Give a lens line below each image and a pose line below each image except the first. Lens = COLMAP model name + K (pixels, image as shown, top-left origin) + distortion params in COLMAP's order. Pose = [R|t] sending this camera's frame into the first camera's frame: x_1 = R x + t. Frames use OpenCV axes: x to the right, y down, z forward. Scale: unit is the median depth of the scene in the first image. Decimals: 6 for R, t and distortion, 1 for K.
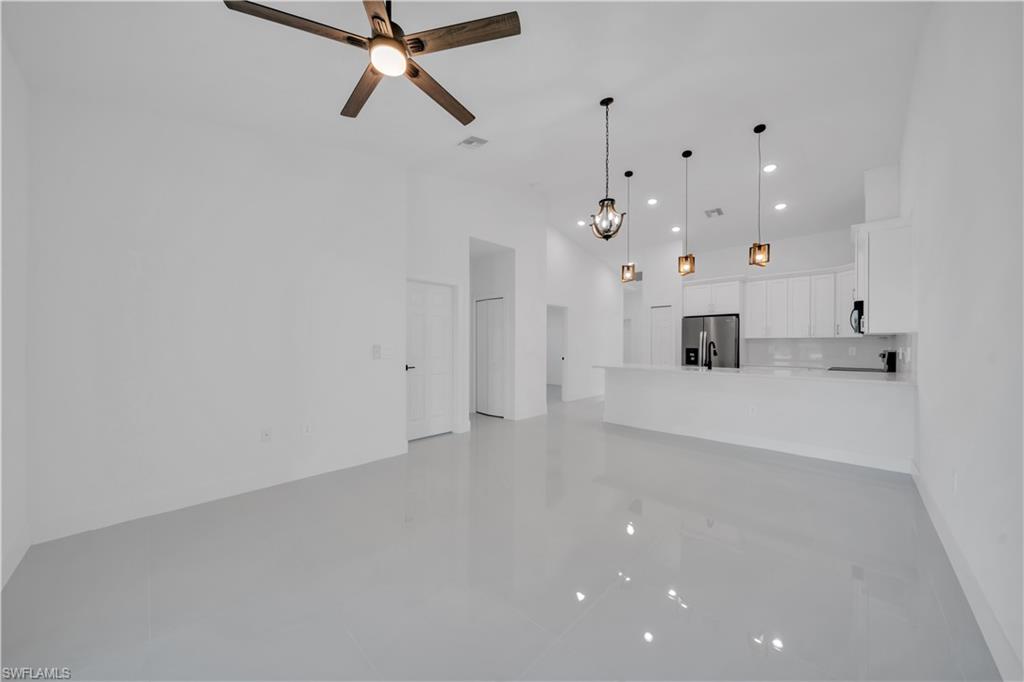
lens RADIAL K [[354.3, 0, 511.0], [0, 354.3, 343.3], [0, 0, 1]] dist [0.000121, -0.000070]
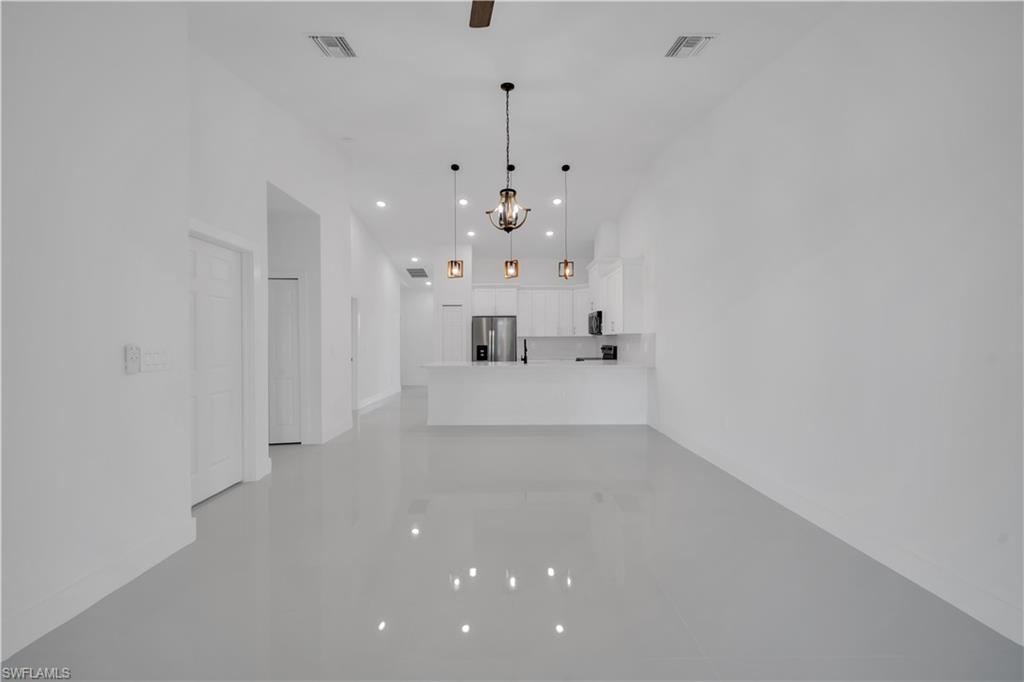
lens RADIAL K [[354.3, 0, 511.0], [0, 354.3, 343.3], [0, 0, 1]] dist [0.000121, -0.000070]
pose [[0.715206, -0.006878, 0.698880, -0.222113], [0.002738, 0.999971, 0.007040, 0.000212], [-0.698908, -0.003122, 0.715204, 0.176552]]
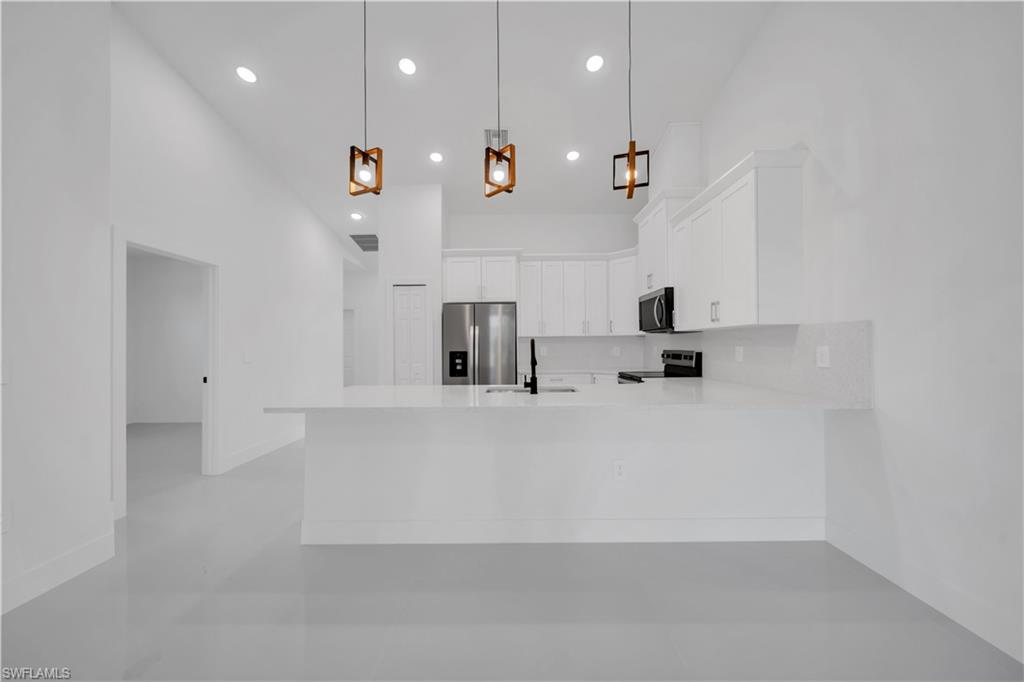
lens RADIAL K [[354.3, 0, 511.0], [0, 354.3, 343.3], [0, 0, 1]] dist [0.000121, -0.000070]
pose [[0.723121, -0.002991, 0.690715, 0.154346], [0.007780, 0.999962, -0.003815, 0.002936], [-0.690678, 0.008133, 0.723117, 0.538398]]
